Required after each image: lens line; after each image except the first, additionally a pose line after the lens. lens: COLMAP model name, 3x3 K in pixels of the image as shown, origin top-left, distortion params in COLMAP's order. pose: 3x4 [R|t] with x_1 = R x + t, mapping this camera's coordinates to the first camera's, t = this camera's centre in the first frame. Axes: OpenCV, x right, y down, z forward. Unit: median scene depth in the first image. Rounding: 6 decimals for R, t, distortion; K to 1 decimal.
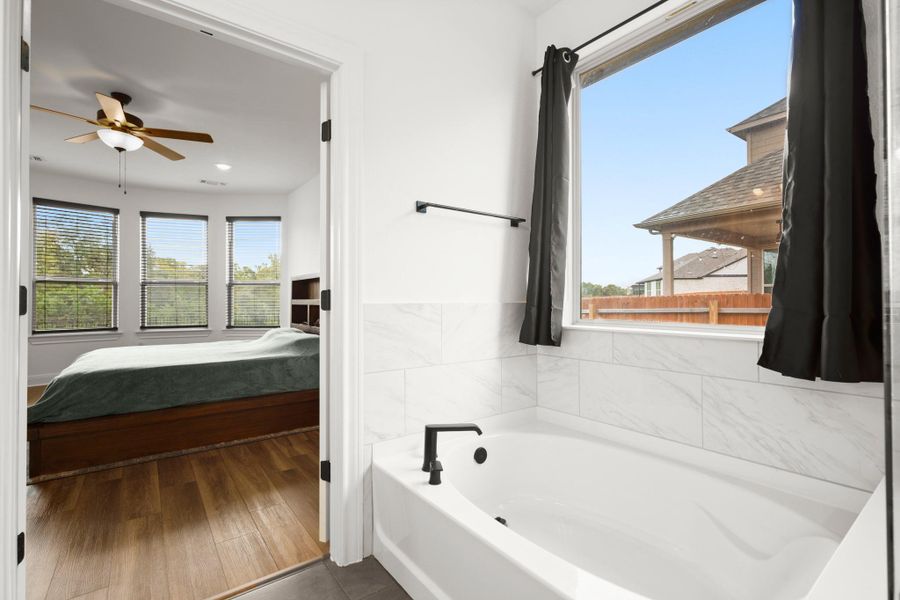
lens RADIAL K [[411.5, 0, 452.3], [0, 411.5, 296.4], [0, 0, 1]] dist [0.000817, -0.000347]
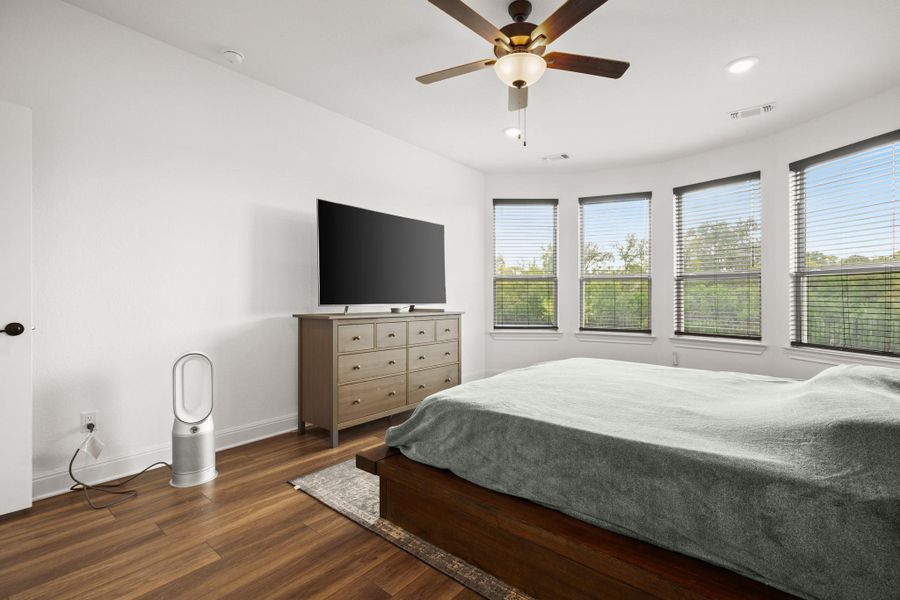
lens RADIAL K [[411.5, 0, 455.8], [0, 411.5, 295.2], [0, 0, 1]] dist [0.000817, -0.000347]
pose [[0.245926, 0.000287, -0.969289, -0.083963], [0.002319, 0.999997, 0.000884, 0.000685], [0.969286, -0.002466, 0.245925, 0.398106]]
